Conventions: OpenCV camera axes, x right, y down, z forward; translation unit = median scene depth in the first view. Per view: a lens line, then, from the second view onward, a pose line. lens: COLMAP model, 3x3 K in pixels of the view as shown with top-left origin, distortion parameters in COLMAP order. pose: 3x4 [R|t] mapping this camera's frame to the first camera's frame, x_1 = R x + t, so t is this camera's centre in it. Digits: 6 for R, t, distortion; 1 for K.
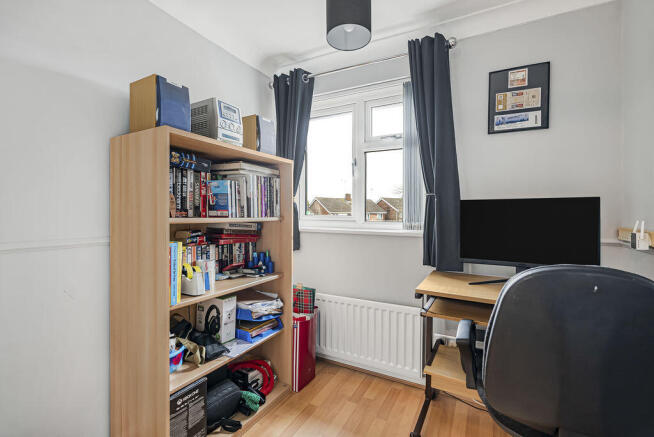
lens RADIAL K [[292.3, 0, 328.4], [0, 292.3, 219.1], [0, 0, 1]] dist [0.003421, -0.002543]
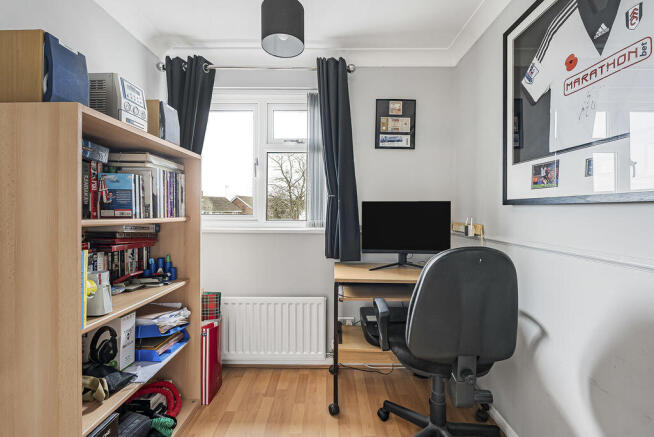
lens RADIAL K [[292.3, 0, 326.9], [0, 292.3, 217.9], [0, 0, 1]] dist [0.003421, -0.002543]
pose [[0.887243, -0.011575, 0.461158, -0.214234], [0.010805, 0.999932, 0.004311, -0.004274], [-0.461177, 0.001158, 0.887308, -0.004215]]
